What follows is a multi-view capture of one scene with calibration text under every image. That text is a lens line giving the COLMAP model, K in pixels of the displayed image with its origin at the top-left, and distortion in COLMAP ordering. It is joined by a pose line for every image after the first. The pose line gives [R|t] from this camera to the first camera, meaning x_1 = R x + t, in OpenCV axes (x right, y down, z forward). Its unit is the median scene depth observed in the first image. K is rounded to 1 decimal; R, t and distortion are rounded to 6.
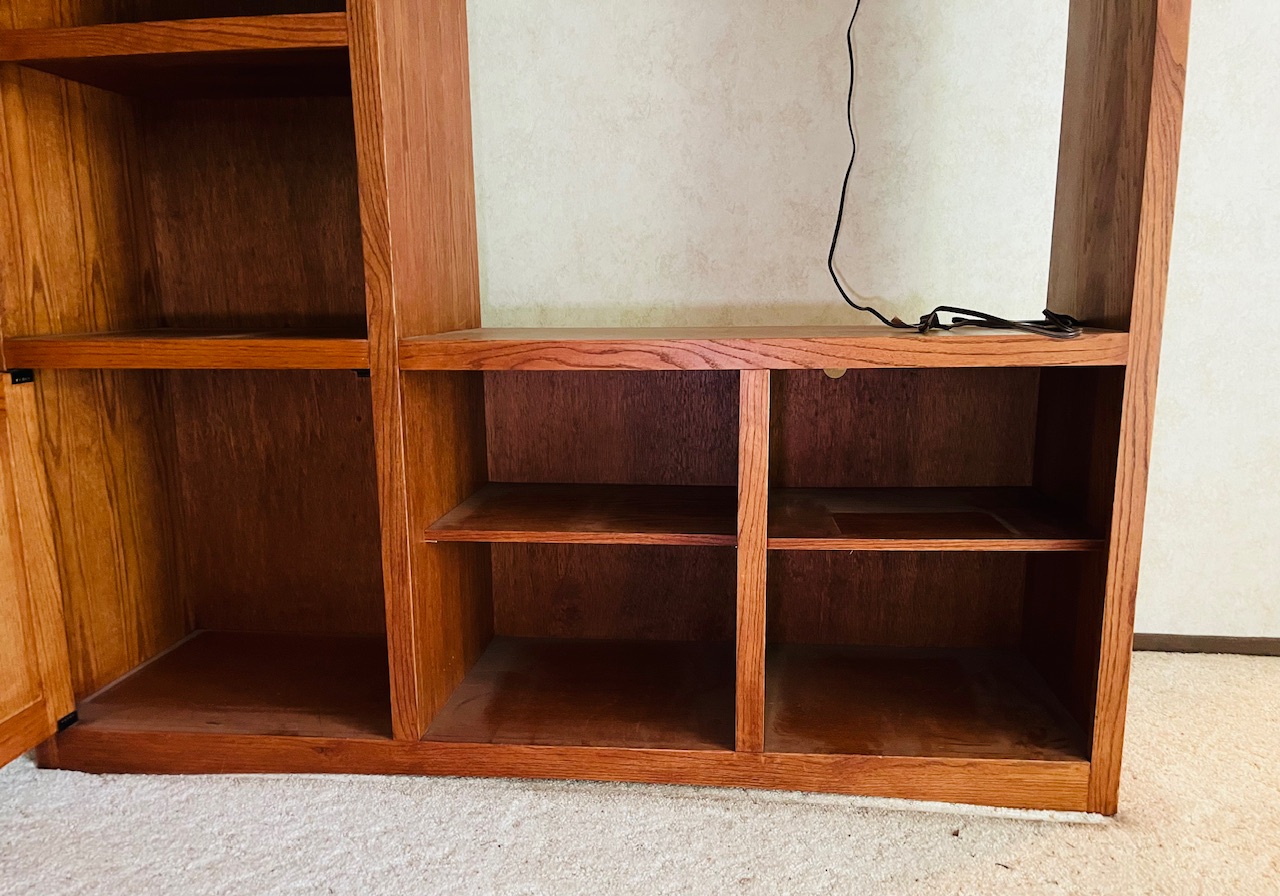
lens RADIAL K [[974.3, 0, 650.8], [0, 974.3, 484.5], [0, 0, 1]] dist [0.055425, -0.066387]
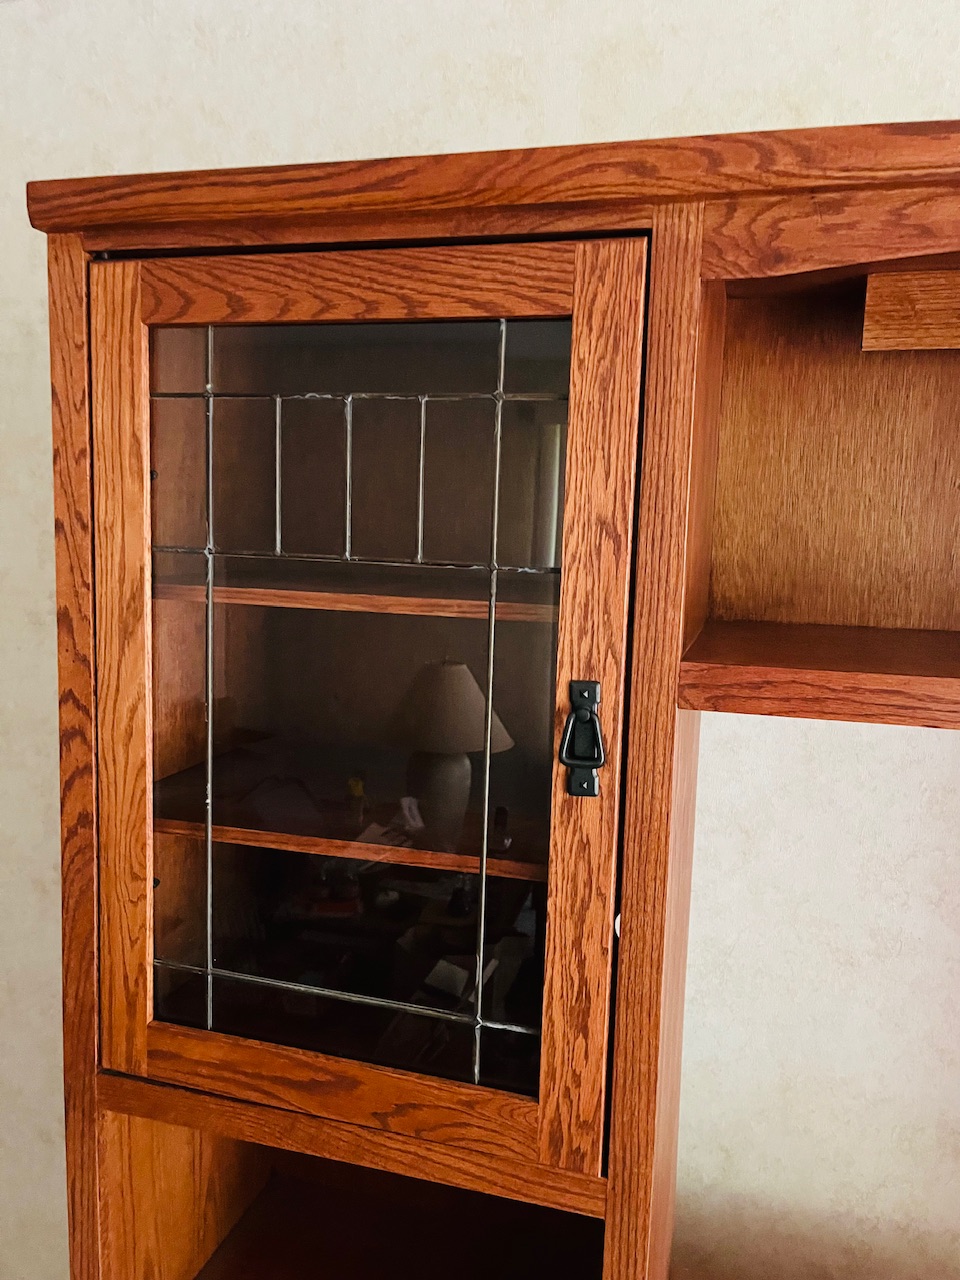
lens RADIAL K [[977.9, 0, 482.3], [0, 977.9, 643.7], [0, 0, 1]] dist [0.072258, -0.096960]
pose [[0.982764, 0.058821, -0.175255, -0.260583], [-0.072986, 0.994470, -0.075508, -0.703319], [0.169845, 0.086998, 0.981623, 0.231314]]
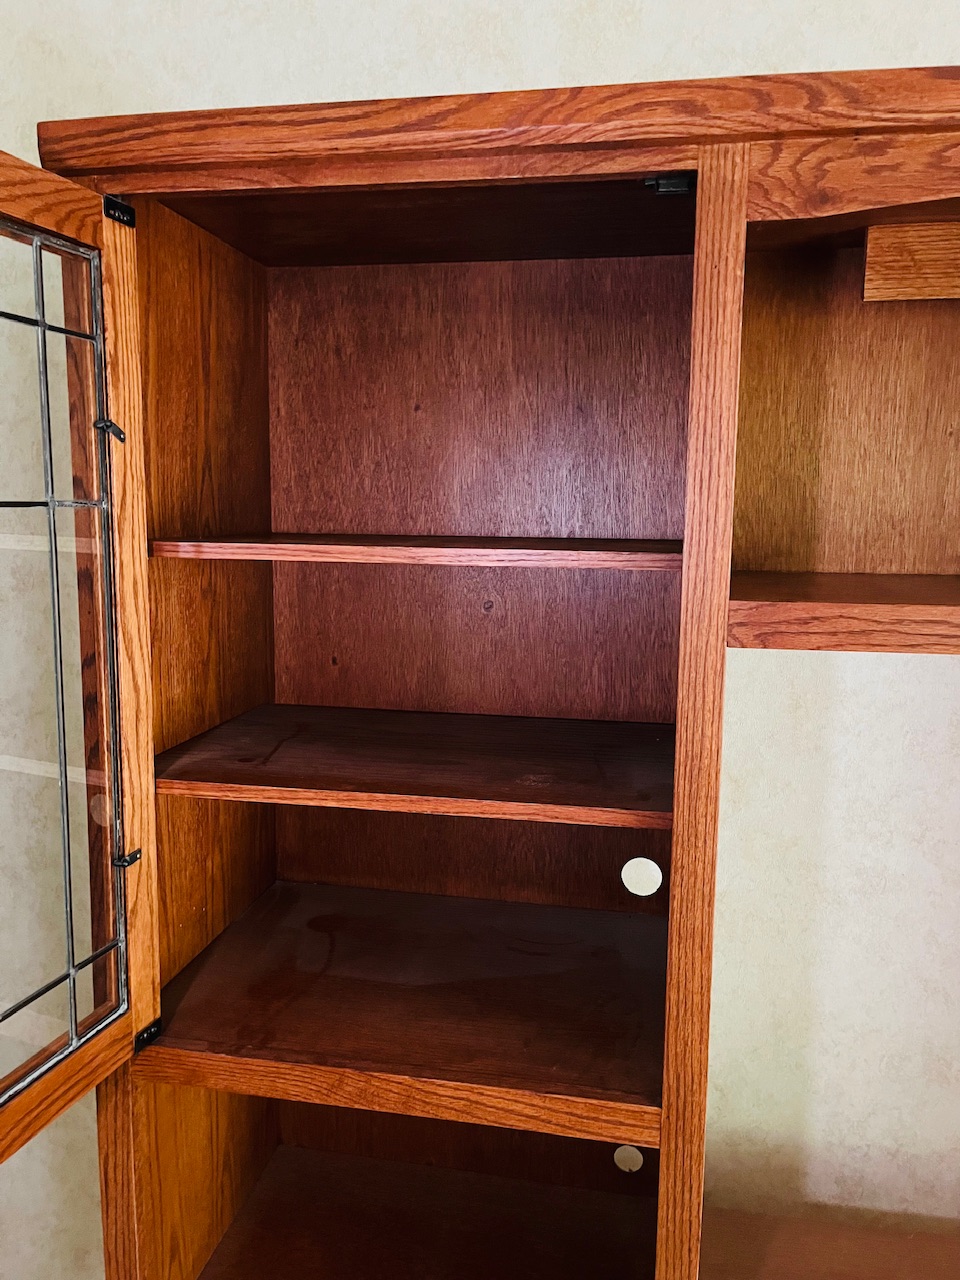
lens RADIAL K [[977.9, 0, 476.7], [0, 977.9, 643.7], [0, 0, 1]] dist [0.072258, -0.096960]
pose [[0.994950, 0.032230, -0.095061, -0.340103], [-0.038133, 0.997413, -0.060942, -0.677543], [0.092851, 0.064259, 0.993604, 0.220927]]
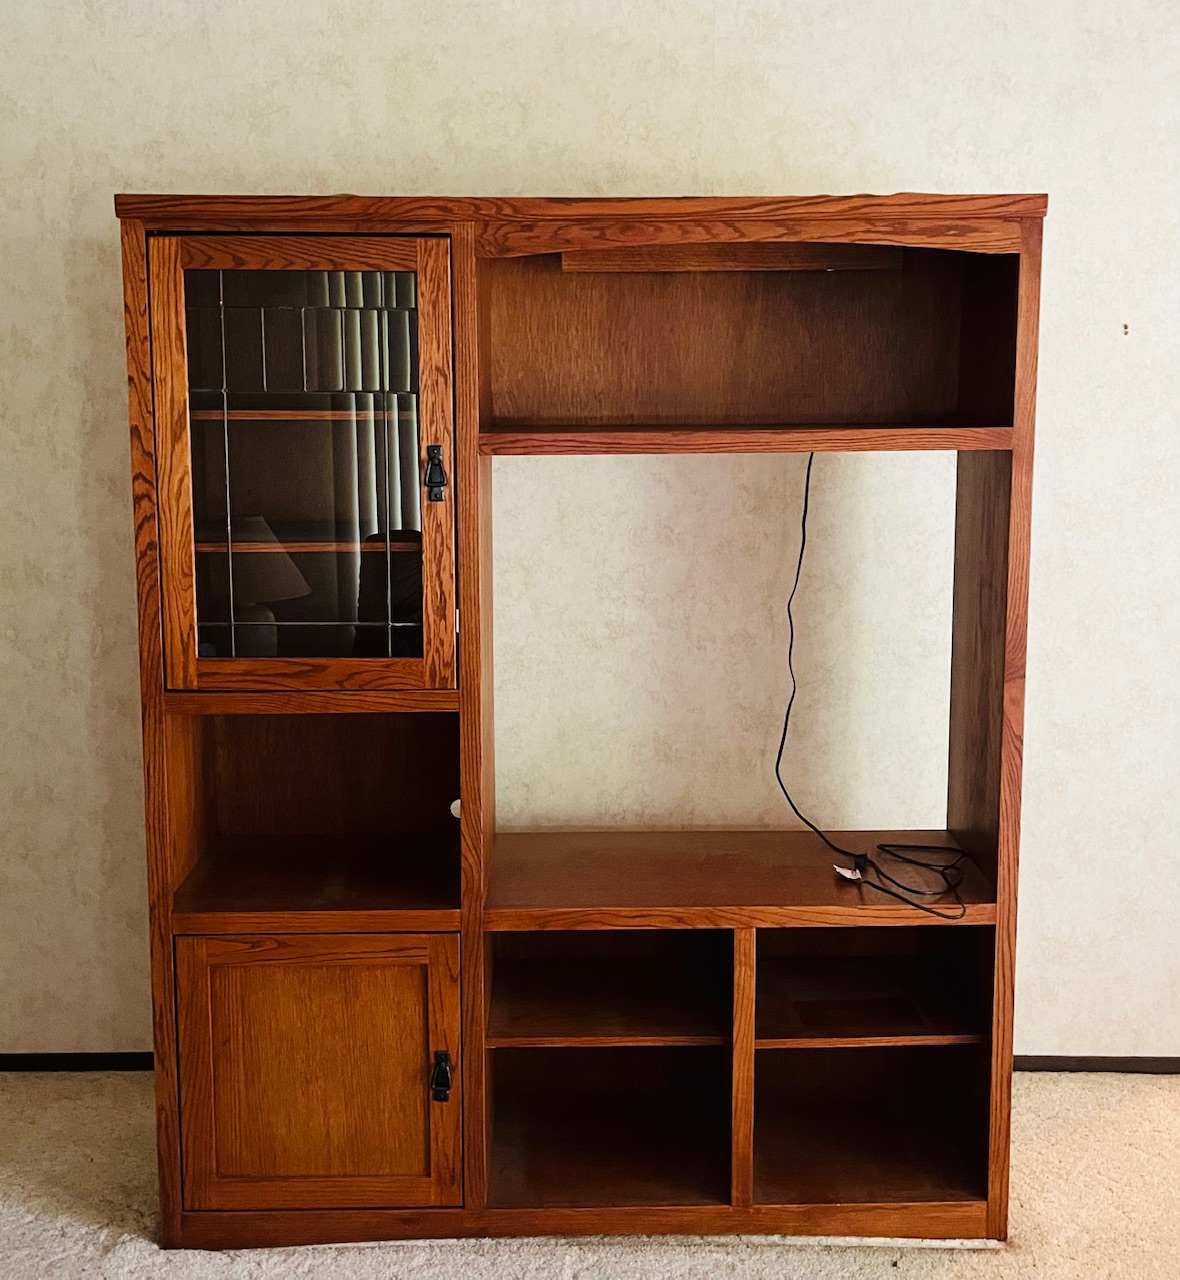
lens RADIAL K [[1387.8, 0, 597.9], [0, 1387.8, 556.4], [0, 0, 1]] dist [0.039591, 0.000000]
pose [[0.993464, -0.008168, 0.113857, -0.297070], [0.016448, 0.997270, -0.071981, -0.463694], [-0.112958, 0.073383, 0.990886, -0.908572]]
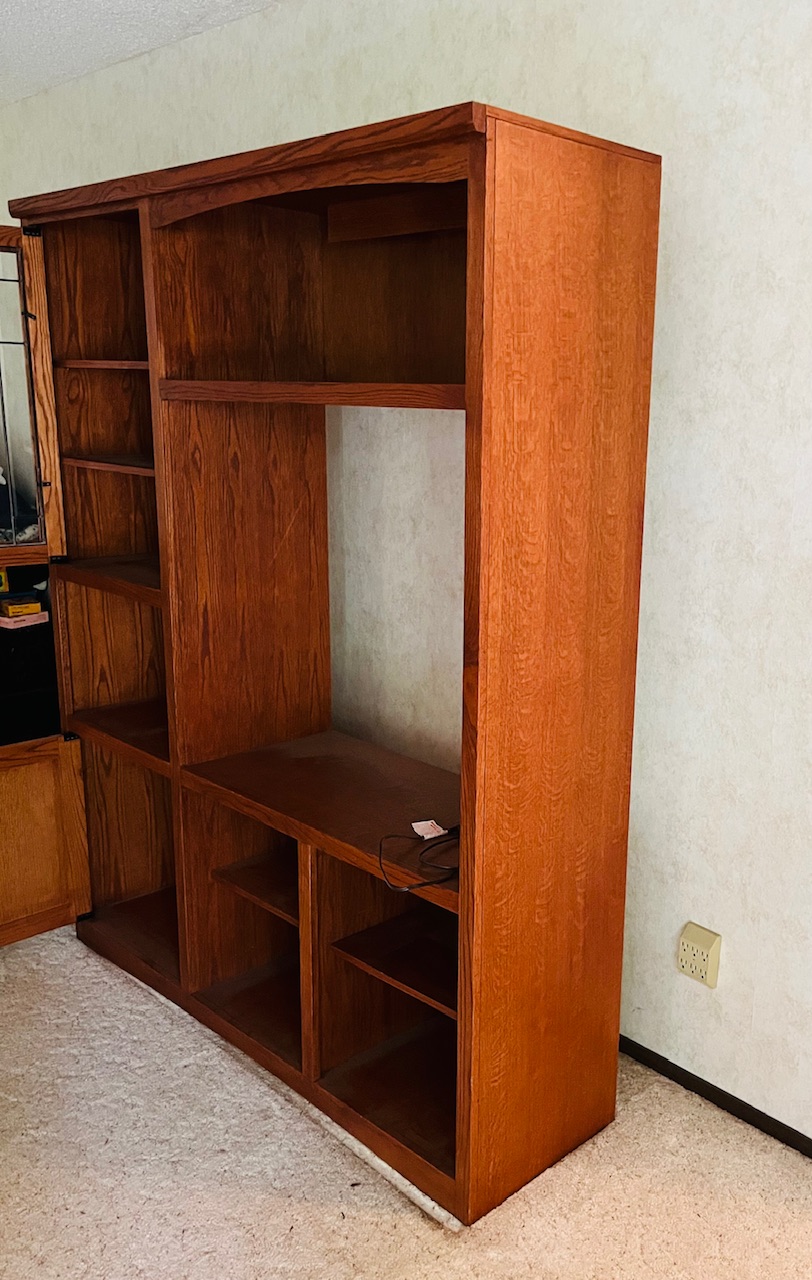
lens RADIAL K [[1107.3, 0, 538.0], [0, 1107.3, 653.4], [0, 0, 1]] dist [0.038206, -0.016806]
pose [[0.796965, 0.166873, -0.580517, 1.256577], [-0.152272, 0.985545, 0.074254, -0.548775], [0.584517, 0.029218, 0.810855, -0.205850]]
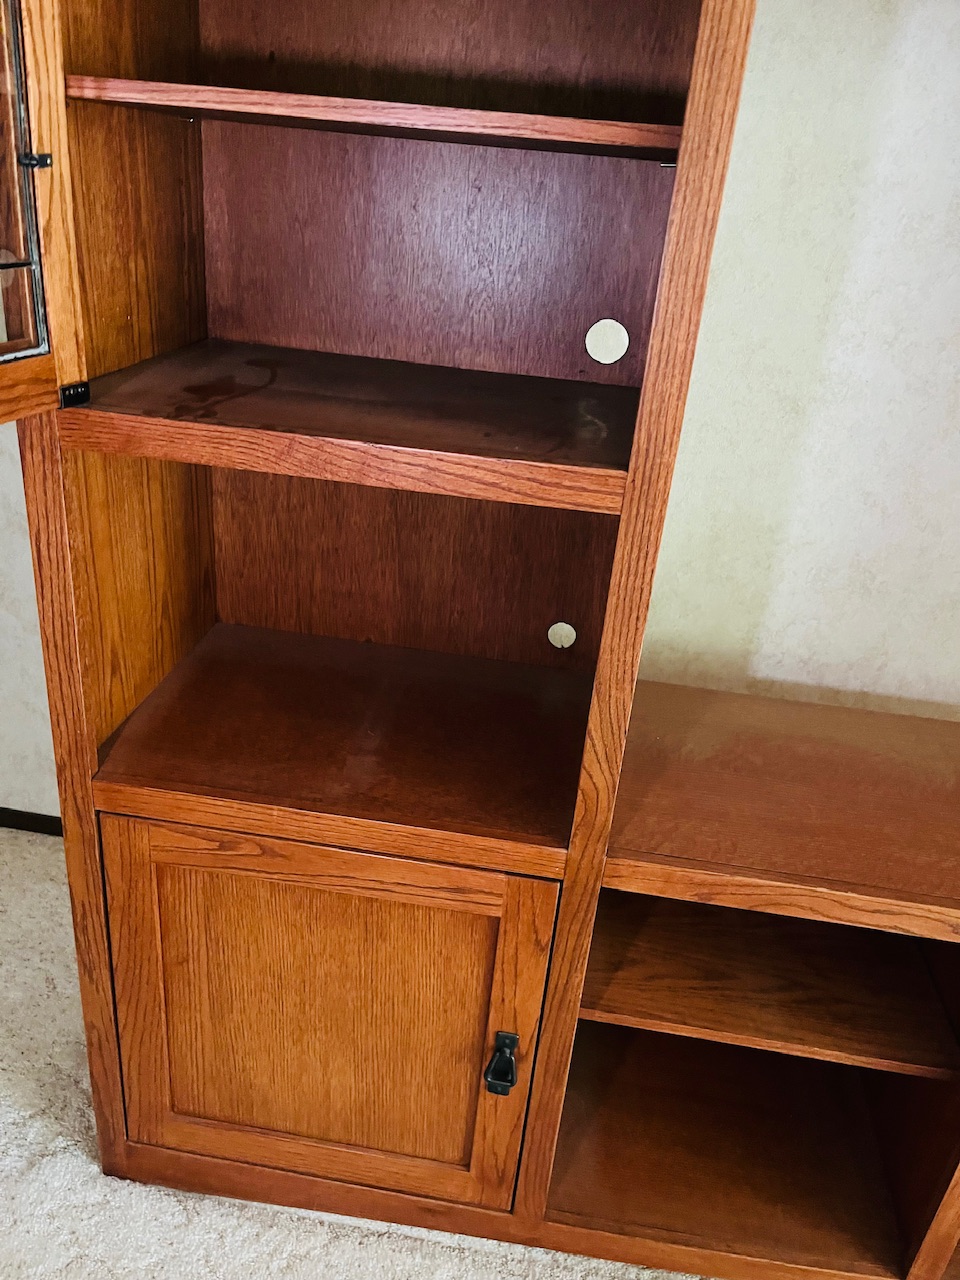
lens RADIAL K [[977.9, 0, 475.6], [0, 977.9, 652.2], [0, 0, 1]] dist [0.072258, -0.096960]
pose [[0.995010, 0.099698, 0.003867, -0.358097], [-0.097683, 0.965547, 0.241200, -0.452952], [0.020313, -0.240374, 0.970468, 0.260213]]
